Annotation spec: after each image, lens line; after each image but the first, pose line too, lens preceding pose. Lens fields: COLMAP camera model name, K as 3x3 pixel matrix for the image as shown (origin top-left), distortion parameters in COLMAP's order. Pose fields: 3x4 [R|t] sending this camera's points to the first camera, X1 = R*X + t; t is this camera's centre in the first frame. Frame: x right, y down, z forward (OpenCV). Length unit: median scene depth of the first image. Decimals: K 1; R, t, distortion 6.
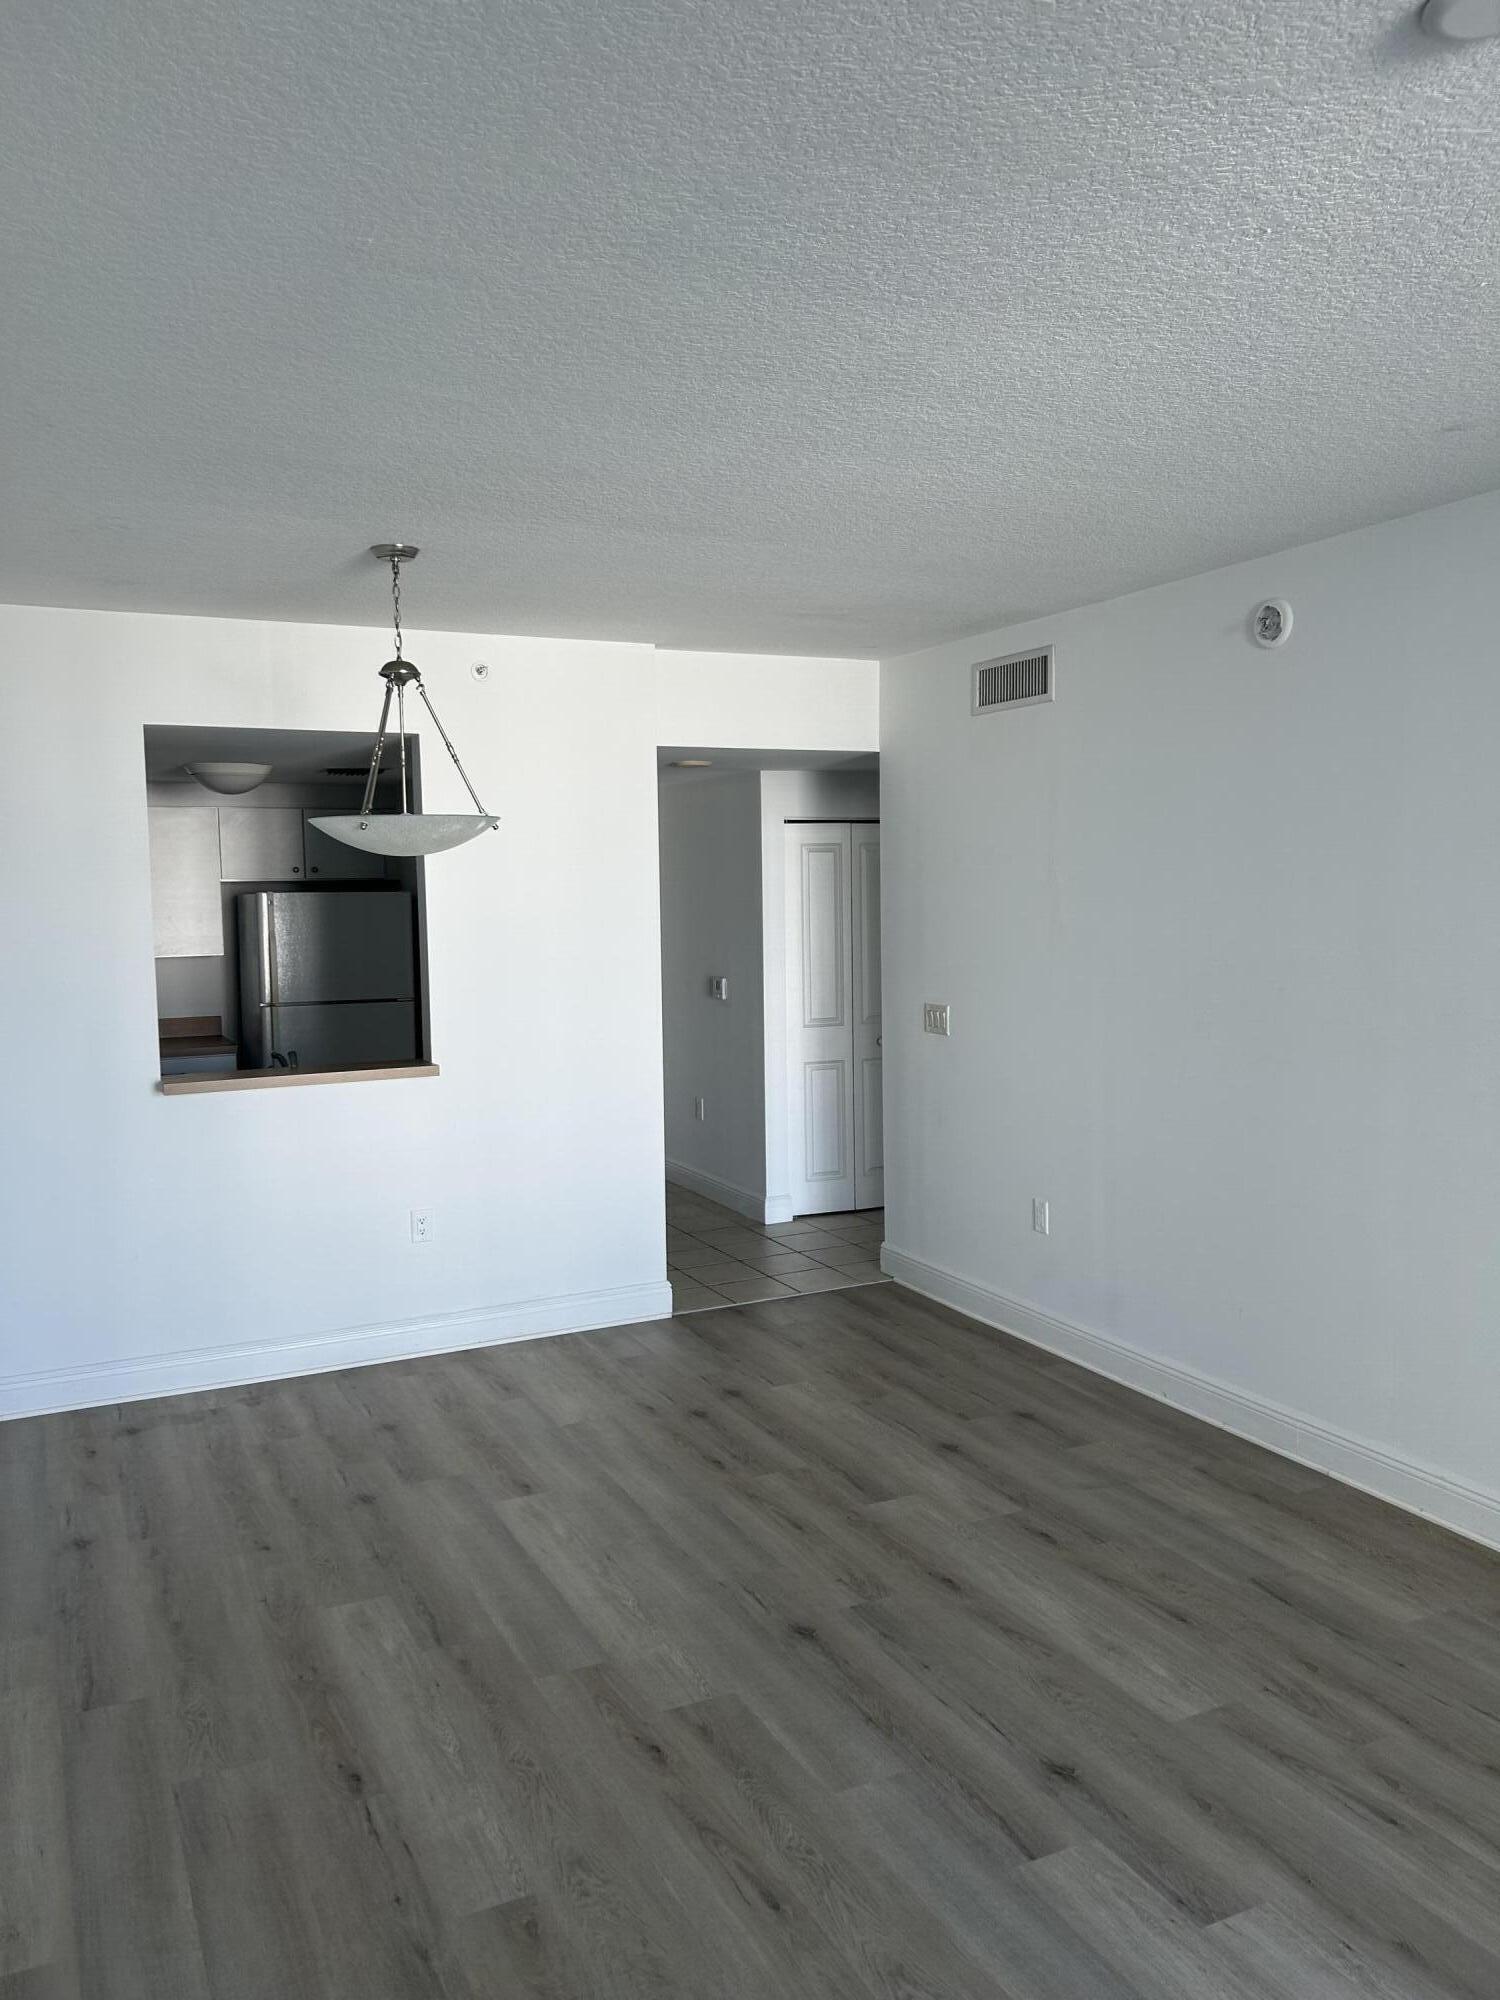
lens RADIAL K [[1510.7, 0, 749.6], [0, 1510.7, 999.8], [0, 0, 1]] dist [-0.000517, -0.007015]
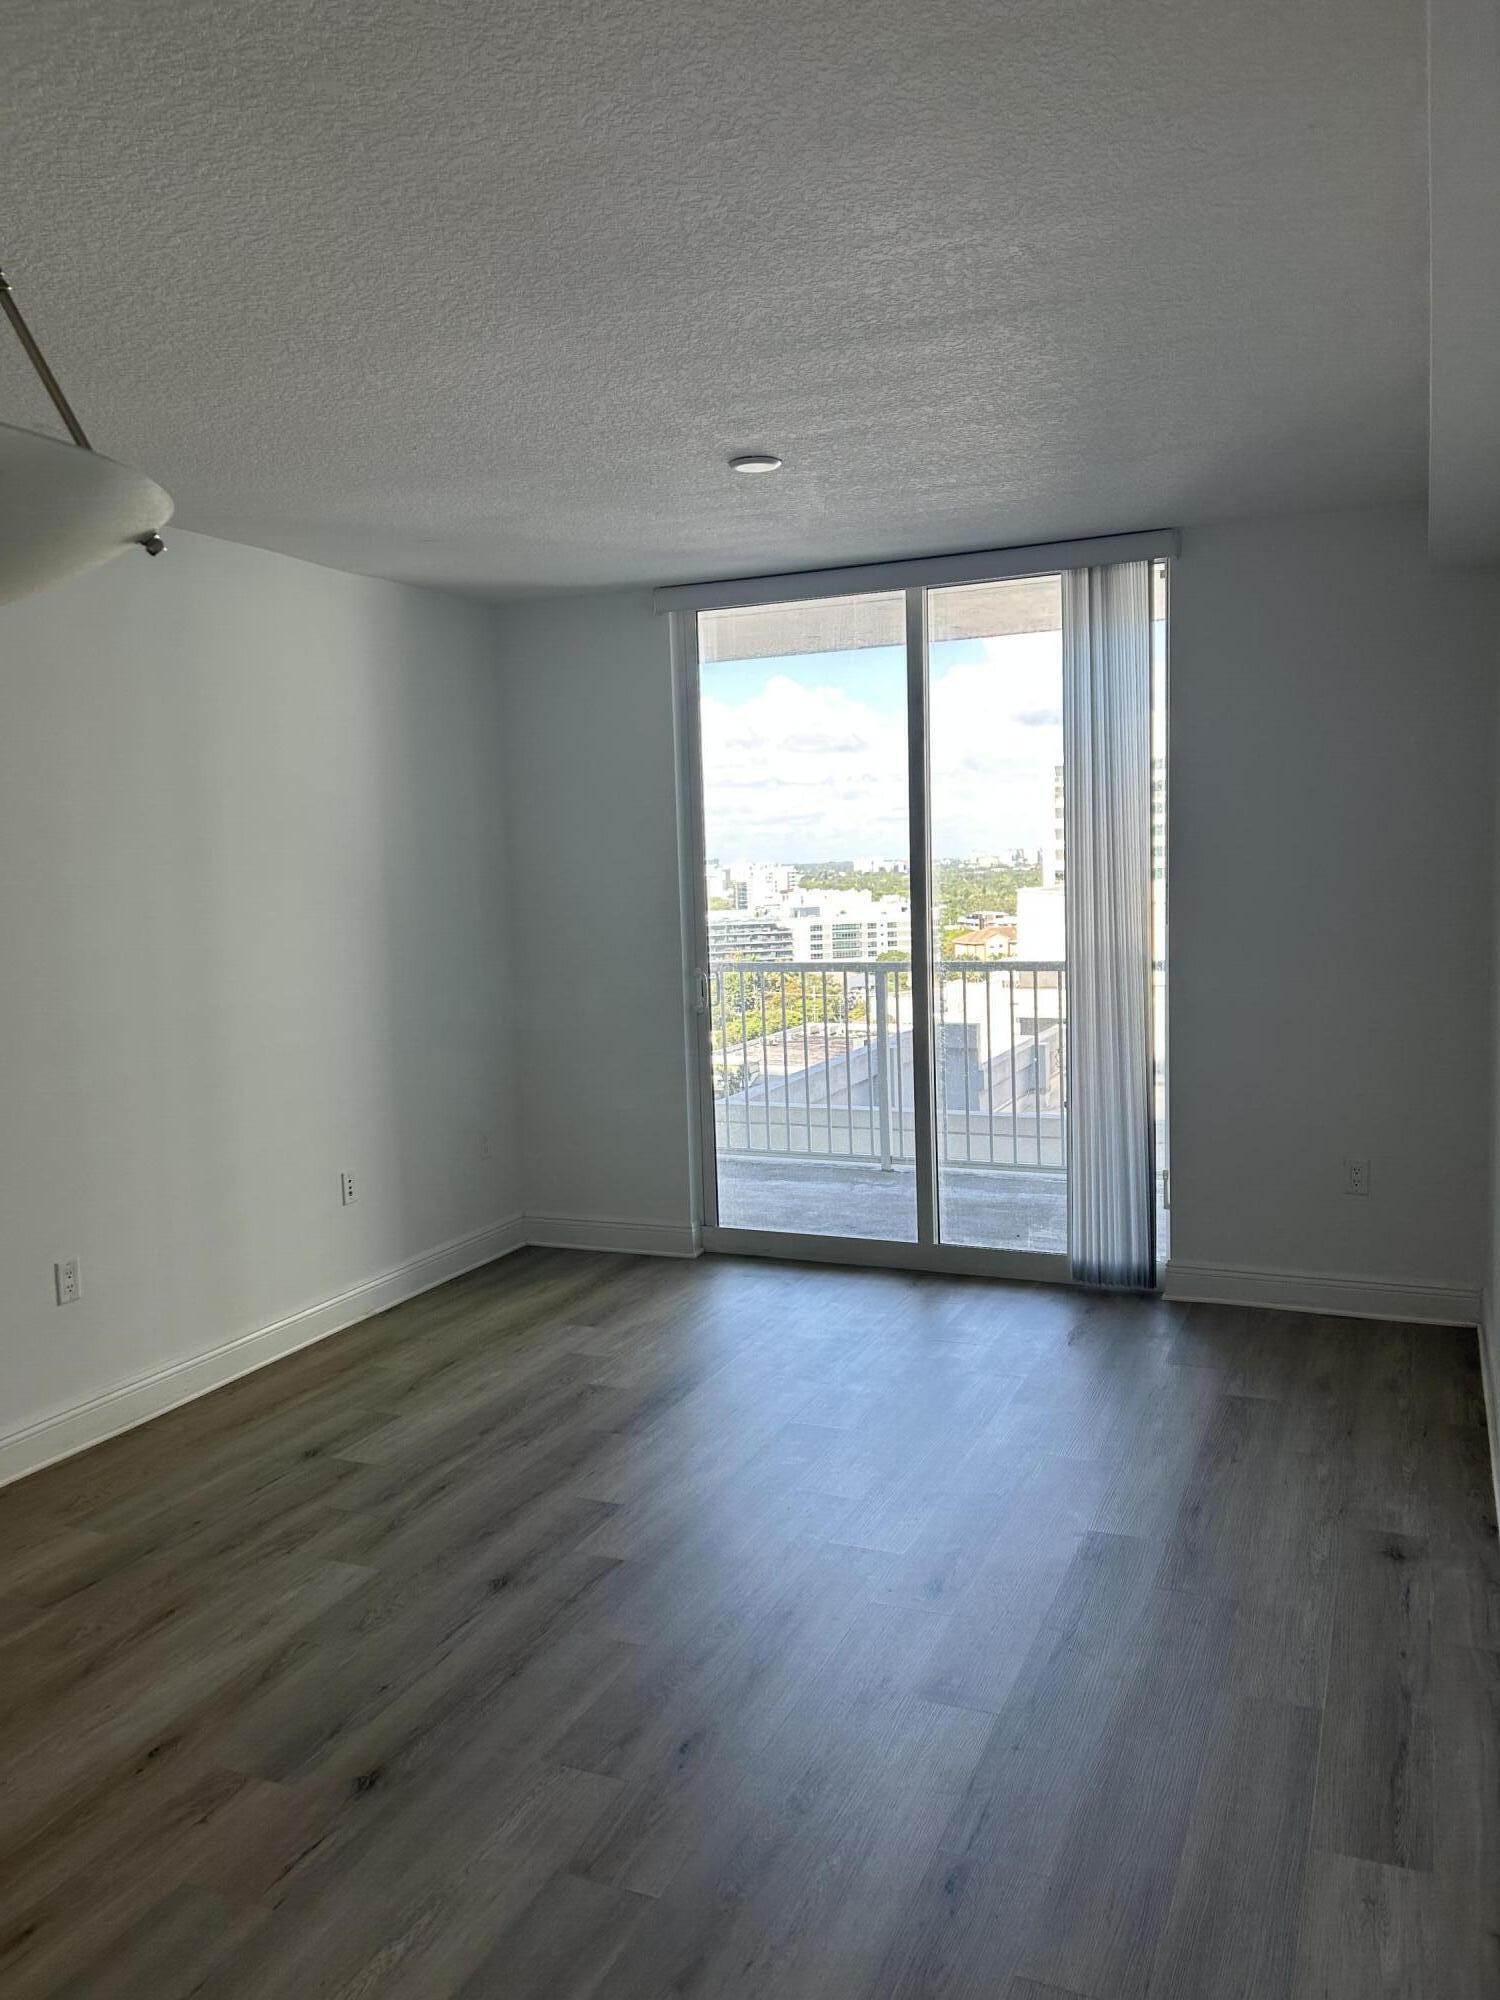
lens RADIAL K [[1510.7, 0, 750.7], [0, 1510.7, 1004.3], [0, 0, 1]] dist [-0.000517, -0.007015]
pose [[-0.646448, -0.041150, 0.761847, -0.701267], [0.101718, 0.984982, 0.139512, -0.064792], [-0.756147, 0.167681, -0.632554, 1.347218]]
